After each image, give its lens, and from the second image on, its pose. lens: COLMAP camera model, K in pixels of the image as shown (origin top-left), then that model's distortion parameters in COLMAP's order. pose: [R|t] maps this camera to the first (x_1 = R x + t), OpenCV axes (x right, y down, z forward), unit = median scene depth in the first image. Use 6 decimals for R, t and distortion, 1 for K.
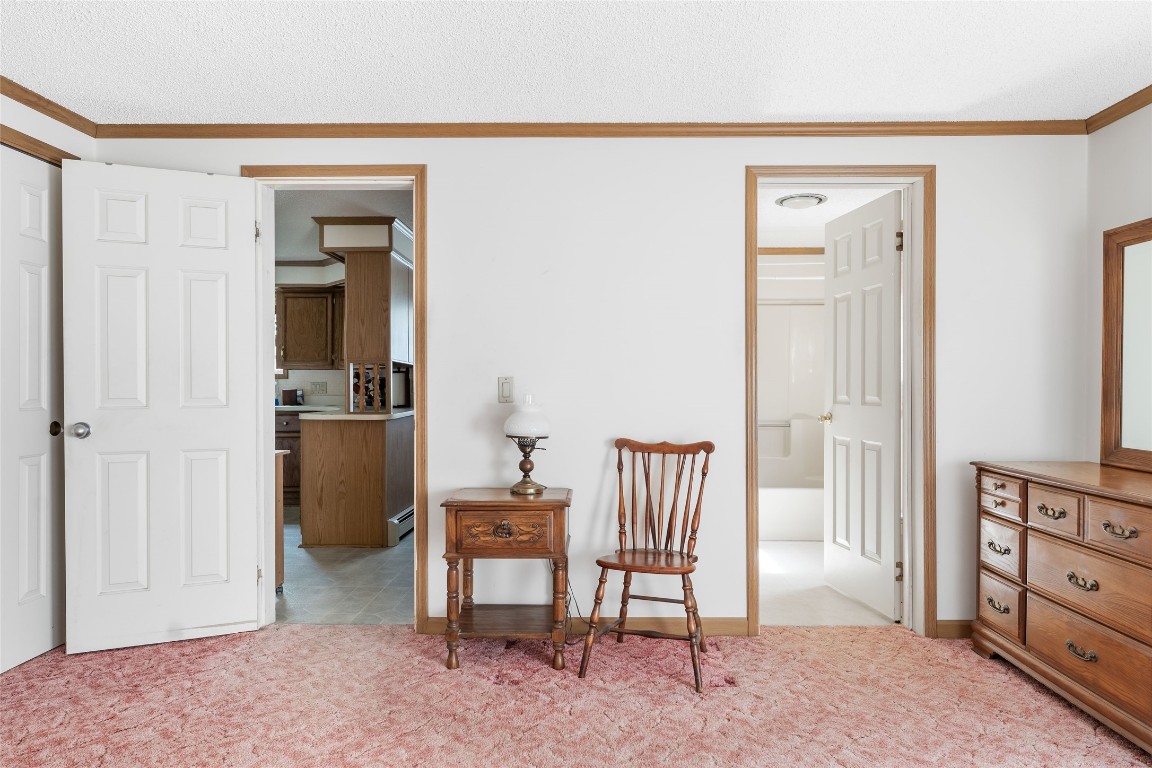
lens RADIAL K [[718.2, 0, 587.4], [0, 718.2, 385.1], [0, 0, 1]] dist [0.001663, -0.002034]
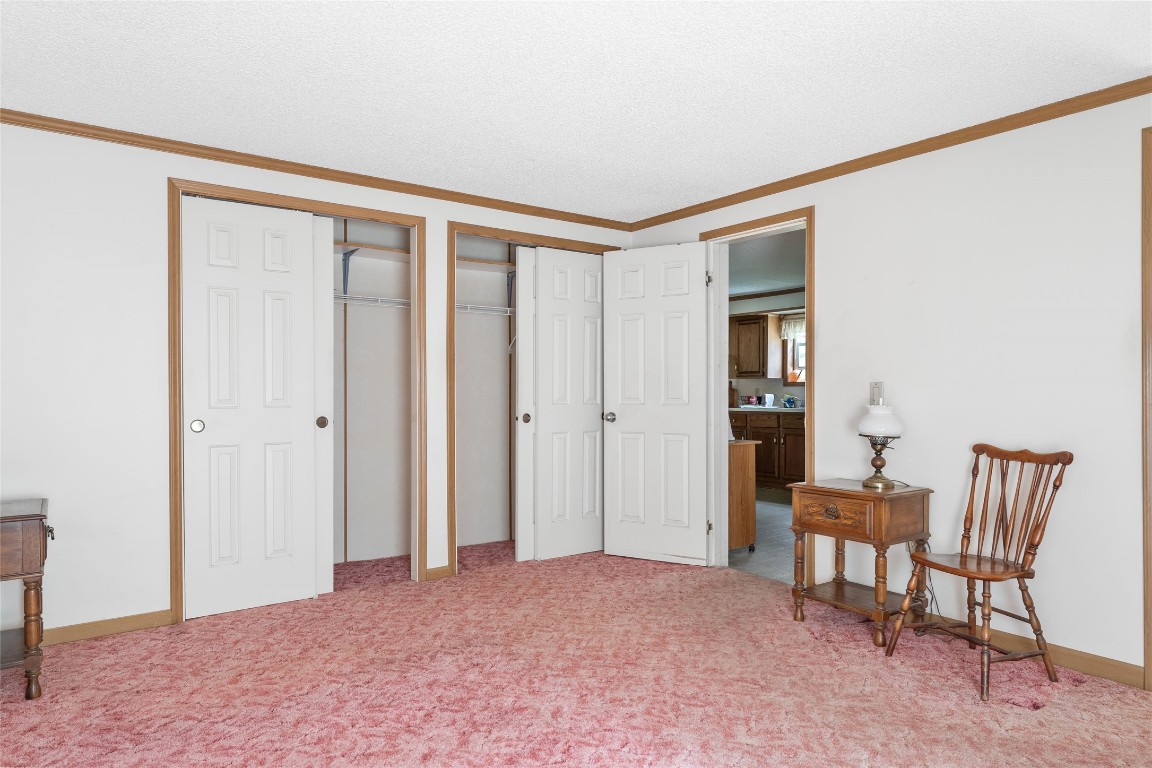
lens RADIAL K [[718.2, 0, 582.7], [0, 718.2, 385.8], [0, 0, 1]] dist [0.001663, -0.002034]
pose [[0.606190, -0.004000, -0.795310, 0.520039], [-0.003583, 0.999963, -0.007760, 0.004581], [0.795312, 0.007554, 0.606154, -0.033632]]
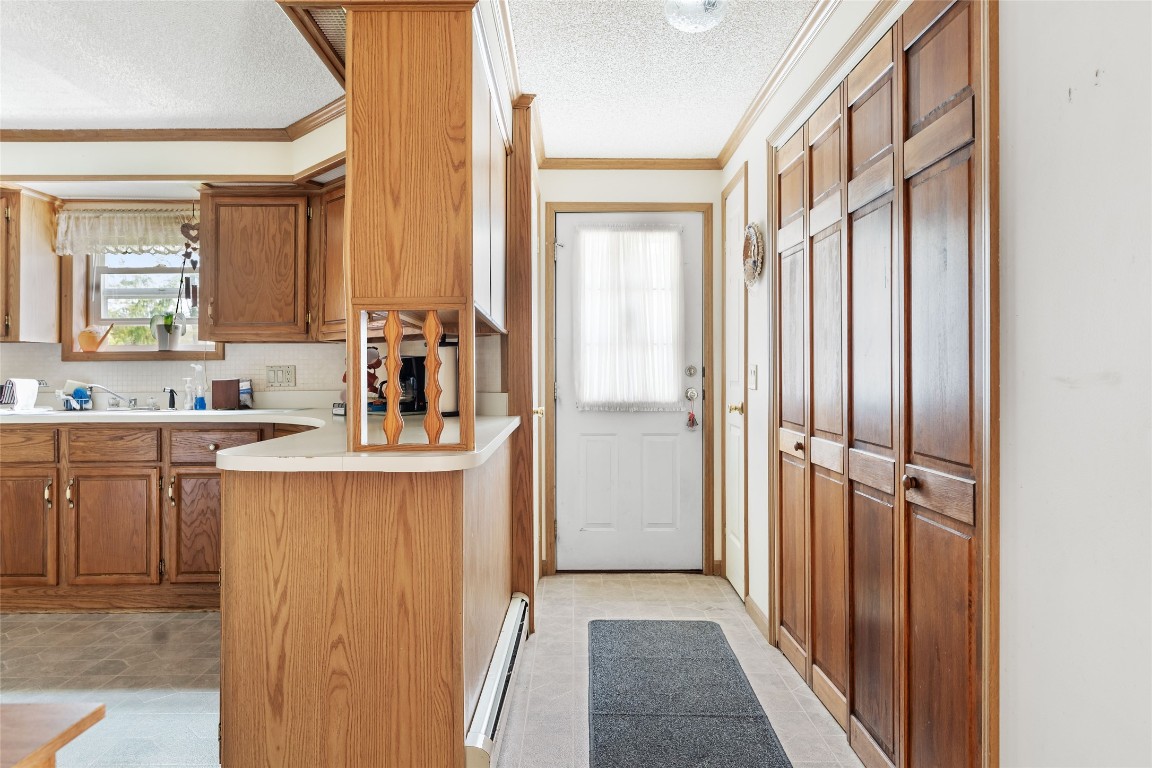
lens RADIAL K [[718.2, 0, 578.3], [0, 718.2, 369.2], [0, 0, 1]] dist [0.001663, -0.002034]
pose [[0.999670, -0.000695, 0.025691, -0.367917], [0.000756, 0.999997, -0.002361, -0.000389], [-0.025689, 0.002380, 0.999667, 1.016528]]
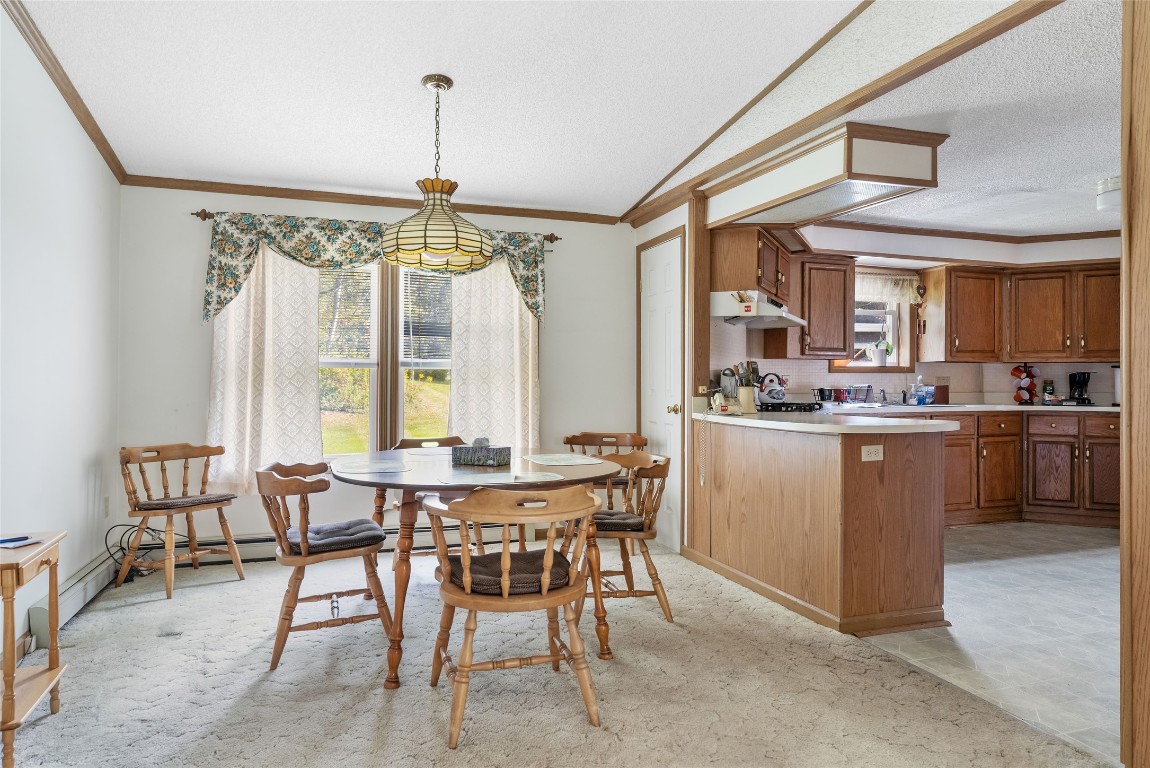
lens RADIAL K [[716.9, 0, 574.2], [0, 716.9, 381.4], [0, 0, 1]] dist [0.001663, -0.002034]
pose [[0.939207, 0.003860, 0.343329, -2.471954], [-0.004986, 0.999985, 0.002397, 0.003273], [-0.343314, -0.003963, 0.939212, 0.786081]]
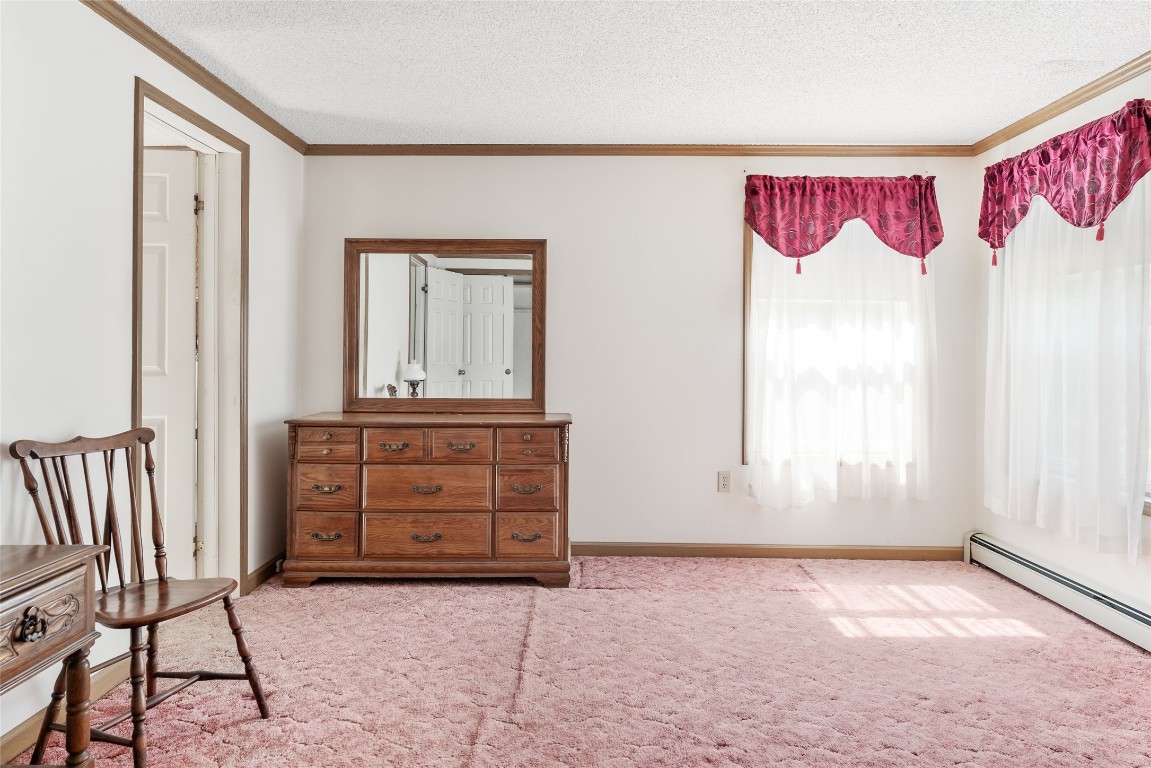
lens RADIAL K [[717.5, 0, 565.5], [0, 717.5, 348.9], [0, 0, 1]] dist [0.001663, -0.002034]
pose [[0.015016, 0.003708, 0.999880, -0.582906], [0.005169, 0.999979, -0.003786, 0.000205], [-0.999874, 0.005225, 0.014996, 0.542183]]
